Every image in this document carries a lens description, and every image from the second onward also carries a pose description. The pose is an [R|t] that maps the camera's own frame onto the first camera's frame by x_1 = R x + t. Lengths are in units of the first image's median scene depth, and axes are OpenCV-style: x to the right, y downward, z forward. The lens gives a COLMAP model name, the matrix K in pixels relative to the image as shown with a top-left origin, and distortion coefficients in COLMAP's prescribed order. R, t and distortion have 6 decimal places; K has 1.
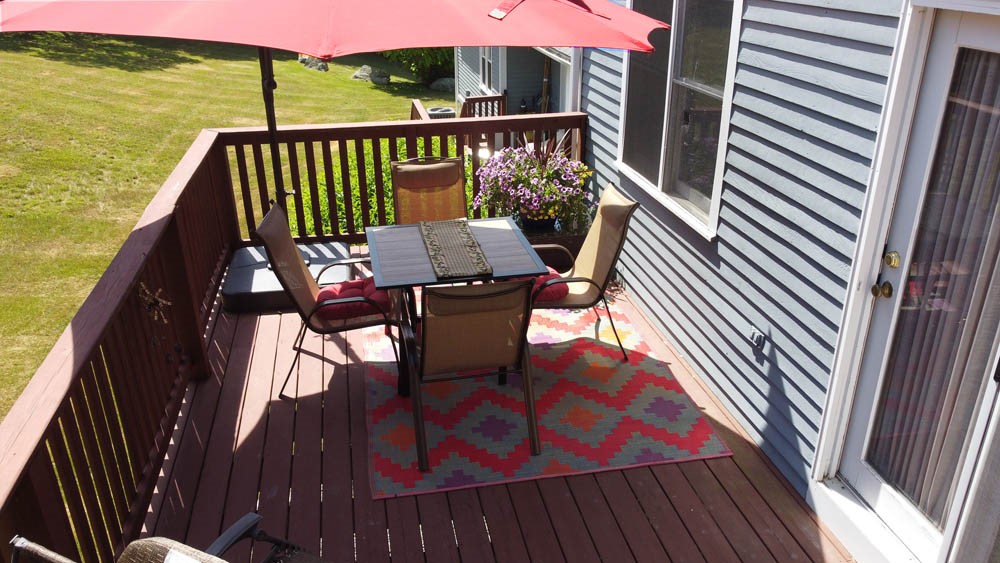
lens RADIAL K [[763.5, 0, 499.8], [0, 763.5, 281.4], [0, 0, 1]] dist [0.002241, -0.000090]
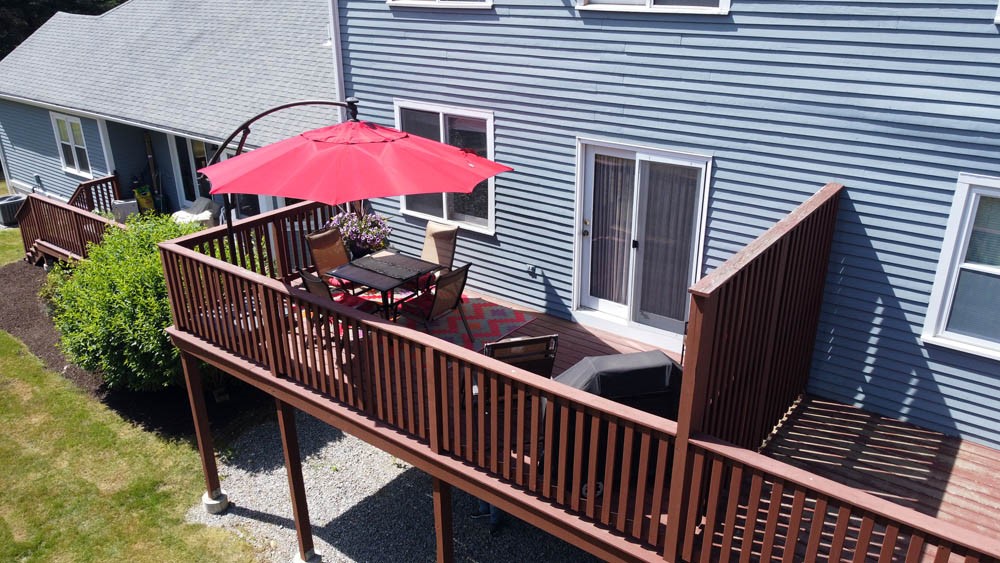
lens RADIAL K [[763.5, 0, 498.7], [0, 763.5, 282.5], [0, 0, 1]] dist [0.002241, -0.000090]
pose [[0.746312, -0.256341, 0.614254, -1.220118], [0.270184, 0.960083, 0.072392, -0.084359], [-0.608292, 0.111935, 0.785780, -0.821393]]
